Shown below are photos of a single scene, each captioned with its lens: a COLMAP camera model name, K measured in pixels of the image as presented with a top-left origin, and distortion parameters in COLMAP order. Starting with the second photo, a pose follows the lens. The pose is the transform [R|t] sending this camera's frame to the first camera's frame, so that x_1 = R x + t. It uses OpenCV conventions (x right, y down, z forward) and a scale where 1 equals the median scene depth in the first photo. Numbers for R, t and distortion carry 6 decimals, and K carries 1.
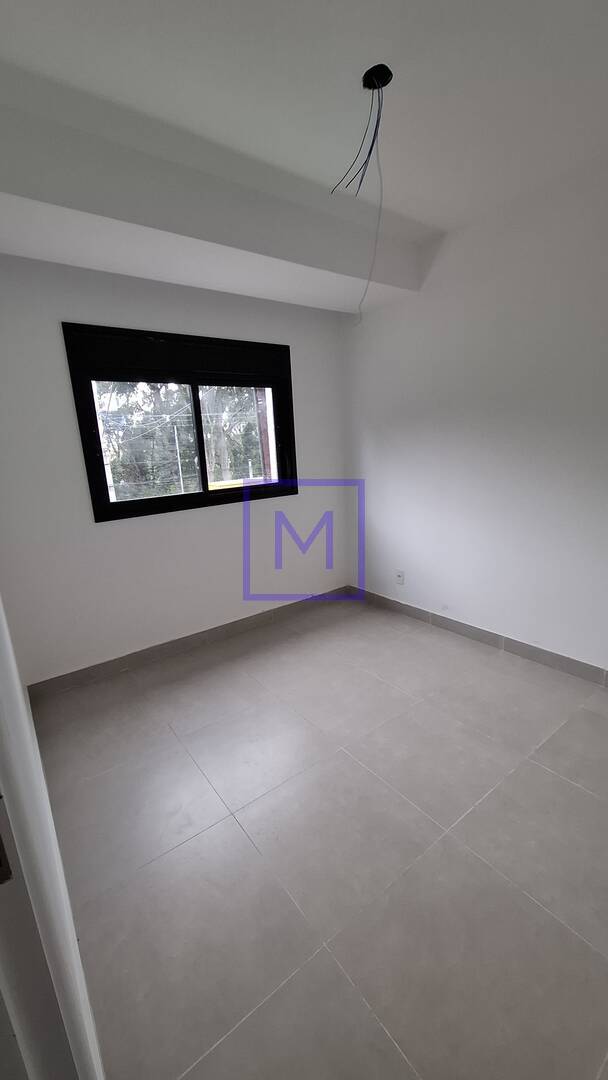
lens RADIAL K [[427.4, 0, 307.4], [0, 427.4, 539.9], [0, 0, 1]] dist [-0.008754, 0.001426]
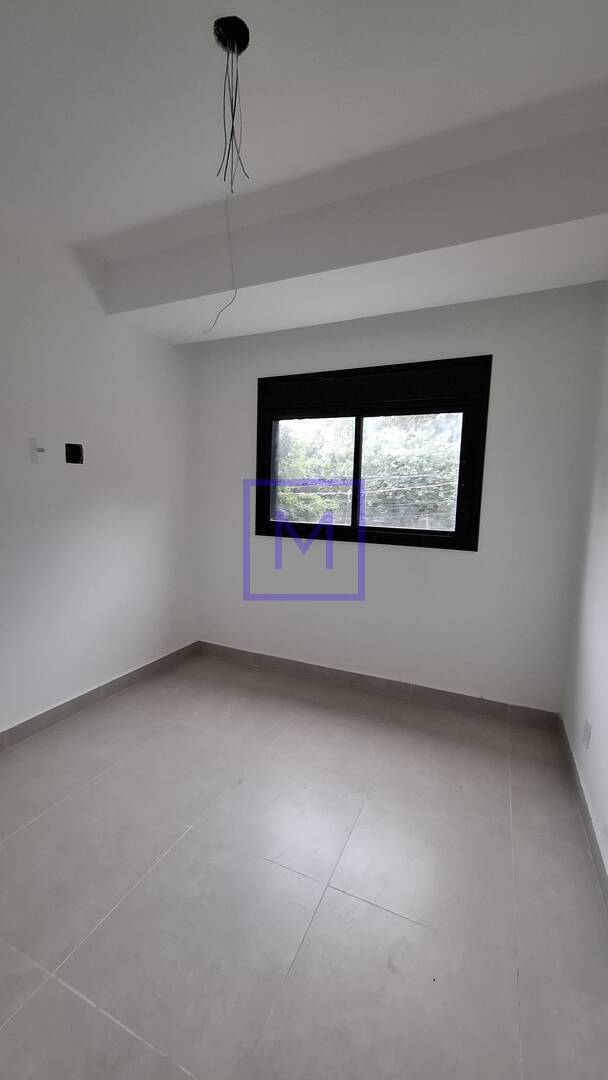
lens RADIAL K [[427.4, 0, 311.1], [0, 427.4, 540.8], [0, 0, 1]] dist [-0.008754, 0.001426]
pose [[0.496274, 0.176690, -0.849996, 0.509410], [-0.241775, 0.968466, 0.060155, -0.111866], [0.833821, 0.175654, 0.523344, 0.415639]]
